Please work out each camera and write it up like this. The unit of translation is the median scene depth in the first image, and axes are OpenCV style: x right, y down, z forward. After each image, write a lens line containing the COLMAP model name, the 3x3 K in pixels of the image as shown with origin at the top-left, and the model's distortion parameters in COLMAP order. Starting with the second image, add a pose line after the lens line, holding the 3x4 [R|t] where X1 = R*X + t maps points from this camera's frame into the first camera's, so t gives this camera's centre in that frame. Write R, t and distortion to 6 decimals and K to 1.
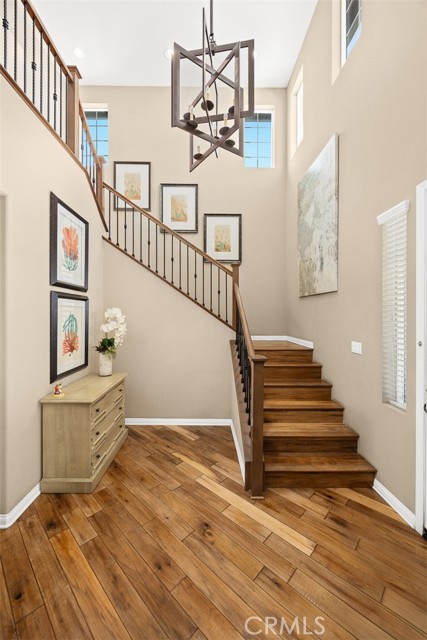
lens RADIAL K [[256.6, 0, 203.6], [0, 256.6, 316.2], [0, 0, 1]] dist [0.001592, 0.000049]
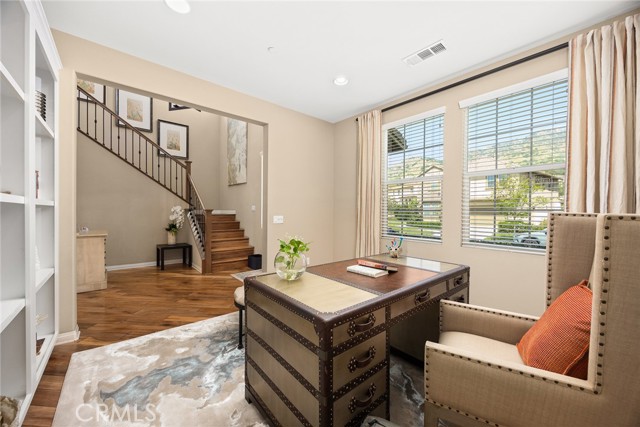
lens RADIAL K [[244.5, 0, 320.4], [0, 244.5, 214.7], [0, 0, 1]] dist [-0.003510, -0.000037]
pose [[0.752329, -0.004820, 0.658770, -0.293440], [-0.010159, 0.999769, 0.018917, 0.104213], [-0.658709, -0.020924, 0.752107, -0.785755]]
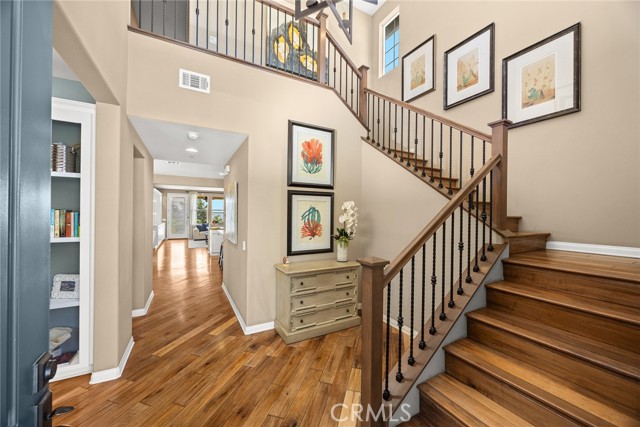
lens RADIAL K [[244.5, 0, 320.4], [0, 244.5, 214.7], [0, 0, 1]] dist [-0.003510, -0.000037]
pose [[0.477275, 0.000994, -0.878754, 0.487277], [-0.006564, 0.999975, -0.002434, 0.027491], [0.878730, 0.006930, 0.477269, 0.380003]]
